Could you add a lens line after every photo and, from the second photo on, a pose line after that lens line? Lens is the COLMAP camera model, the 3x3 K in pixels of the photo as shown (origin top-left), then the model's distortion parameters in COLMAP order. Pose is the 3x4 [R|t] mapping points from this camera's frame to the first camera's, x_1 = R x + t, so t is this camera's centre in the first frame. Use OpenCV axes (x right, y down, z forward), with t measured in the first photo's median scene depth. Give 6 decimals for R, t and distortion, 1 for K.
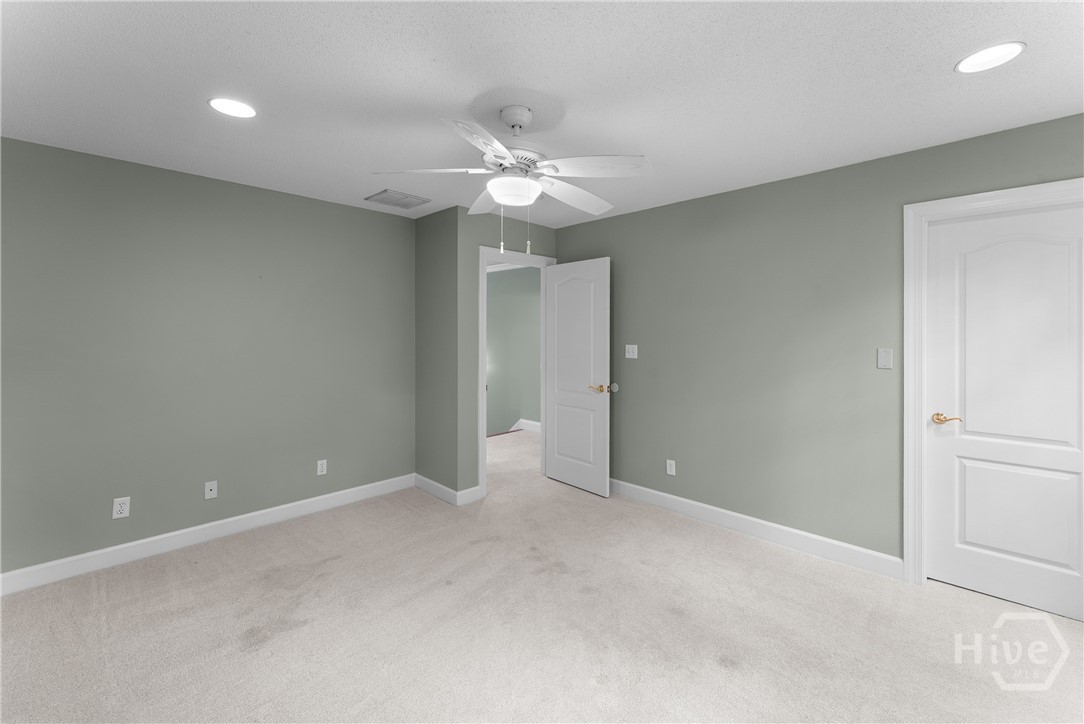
lens RADIAL K [[448.8, 0, 539.6], [0, 448.8, 331.1], [0, 0, 1]] dist [0.001505, 0.000186]
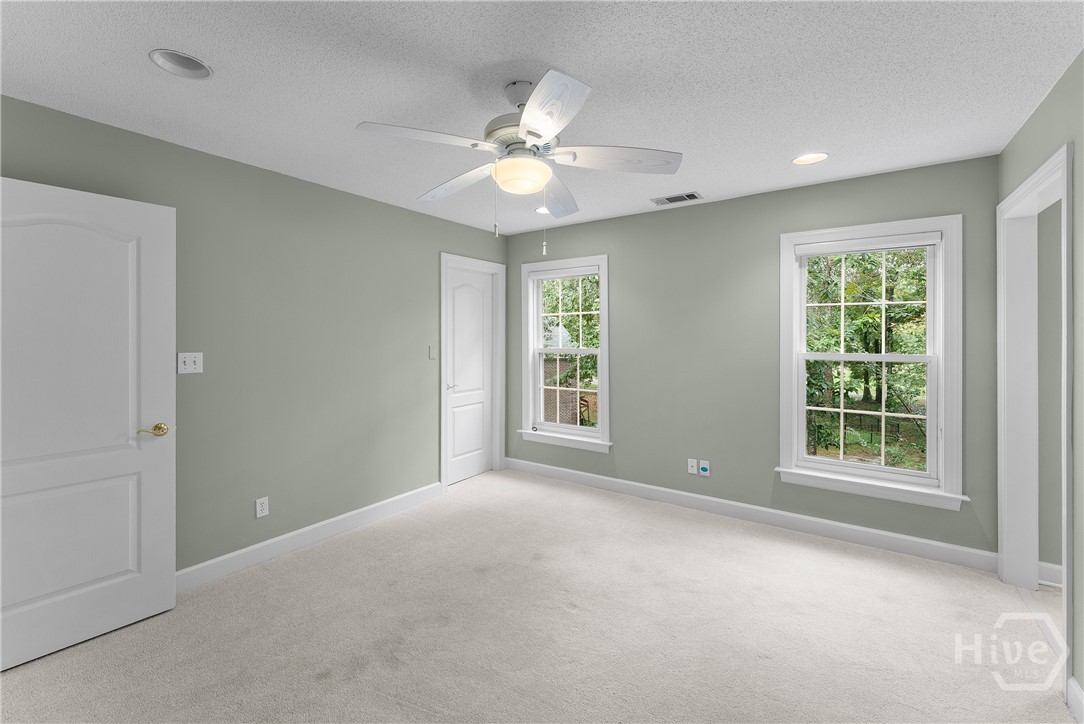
lens RADIAL K [[448.8, 0, 542.0], [0, 448.8, 338.2], [0, 0, 1]] dist [0.001505, 0.000186]
pose [[-0.158408, -0.003026, 0.987369, -0.681596], [0.000067, 0.999995, 0.003076, 0.010970], [-0.987374, 0.000553, -0.158407, 0.797746]]
